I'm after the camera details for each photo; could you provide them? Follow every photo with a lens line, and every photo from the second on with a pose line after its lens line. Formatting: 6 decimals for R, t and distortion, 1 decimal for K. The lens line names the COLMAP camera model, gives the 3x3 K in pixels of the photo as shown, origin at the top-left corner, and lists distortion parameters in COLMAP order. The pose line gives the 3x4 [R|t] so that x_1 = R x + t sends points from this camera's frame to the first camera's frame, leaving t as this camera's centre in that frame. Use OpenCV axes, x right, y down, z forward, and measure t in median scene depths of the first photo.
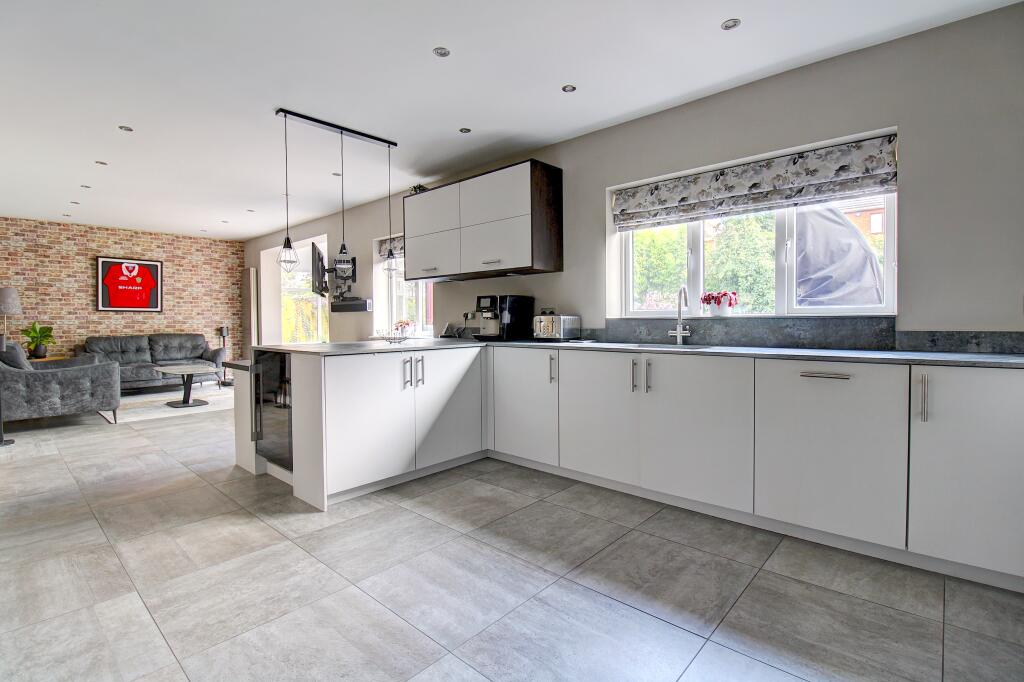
lens RADIAL K [[480.7, 0, 513.0], [0, 480.7, 333.1], [0, 0, 1]] dist [-0.008857, -0.007003]
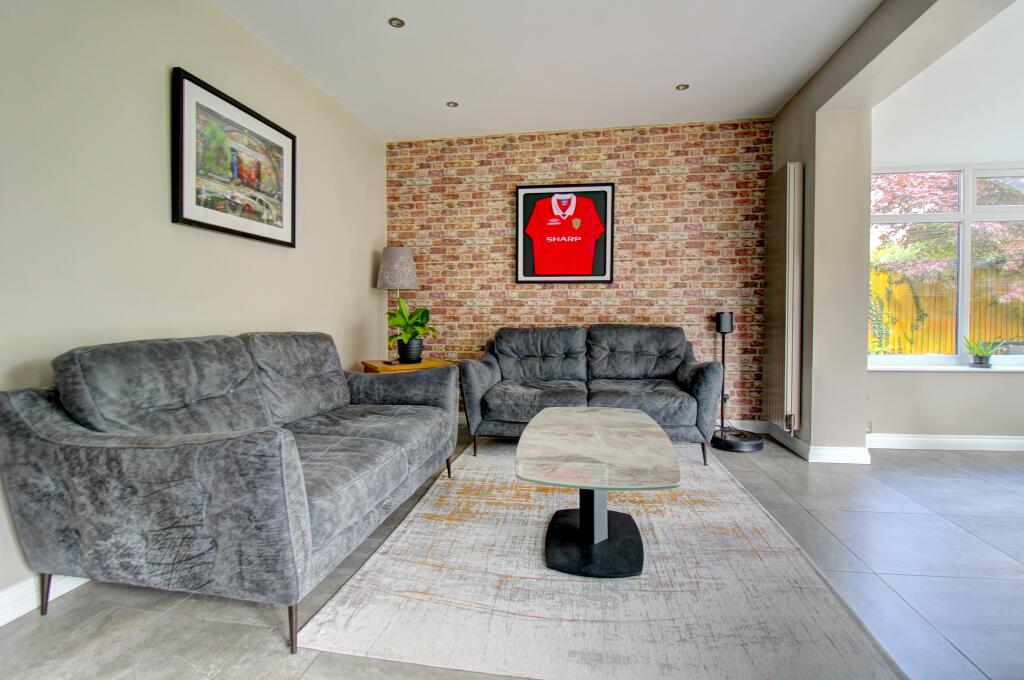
lens RADIAL K [[480.7, 0, 519.4], [0, 480.7, 331.0], [0, 0, 1]] dist [-0.008857, -0.007003]
pose [[0.559032, 0.029382, -0.828626, -0.368427], [-0.022672, 0.999540, 0.020146, 0.000084], [0.828836, 0.007524, 0.559441, 0.643404]]
